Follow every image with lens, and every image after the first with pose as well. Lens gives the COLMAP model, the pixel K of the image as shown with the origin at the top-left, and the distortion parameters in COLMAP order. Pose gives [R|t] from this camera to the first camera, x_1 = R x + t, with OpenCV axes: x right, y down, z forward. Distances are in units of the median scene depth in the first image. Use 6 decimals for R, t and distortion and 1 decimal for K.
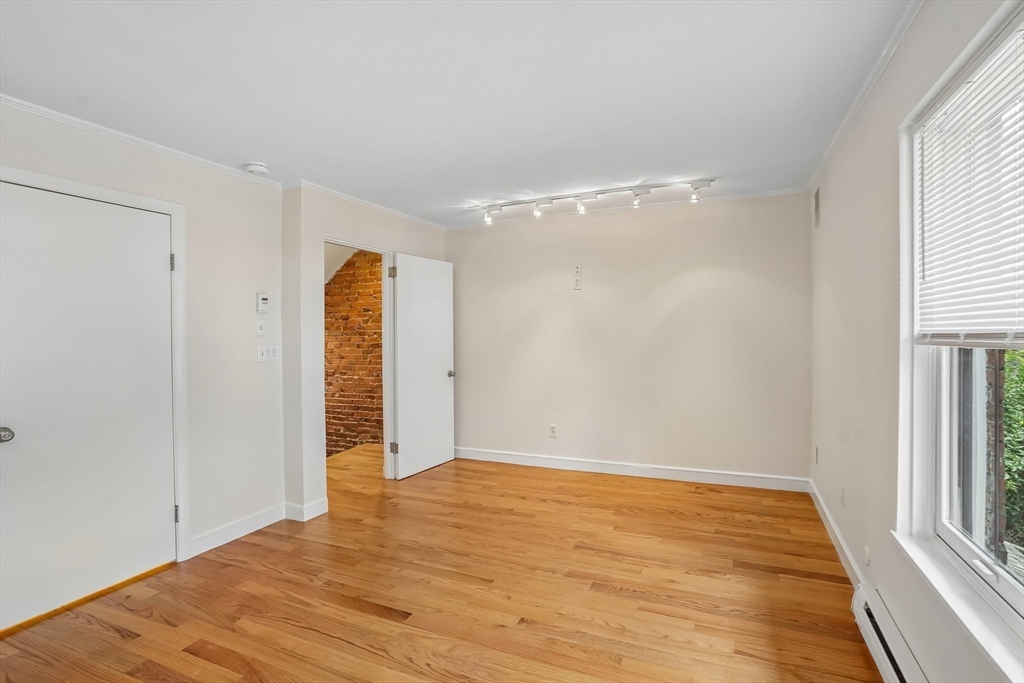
lens RADIAL K [[468.5, 0, 503.7], [0, 468.5, 331.6], [0, 0, 1]] dist [-0.053779, 0.023389]
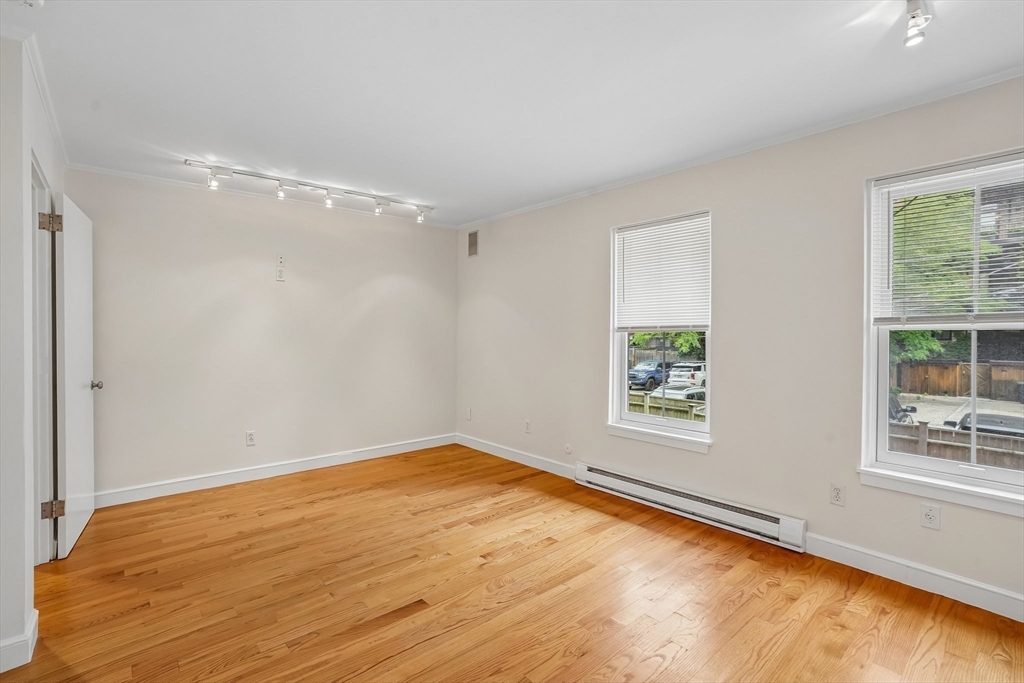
lens RADIAL K [[474.2, 0, 510.4], [0, 474.2, 338.3], [0, 0, 1]] dist [-0.051966, 0.024669]
pose [[0.436353, -0.002571, 0.899772, -0.710667], [-0.004251, 0.999979, 0.004919, 0.025652], [-0.899765, -0.005972, 0.436333, 0.263788]]
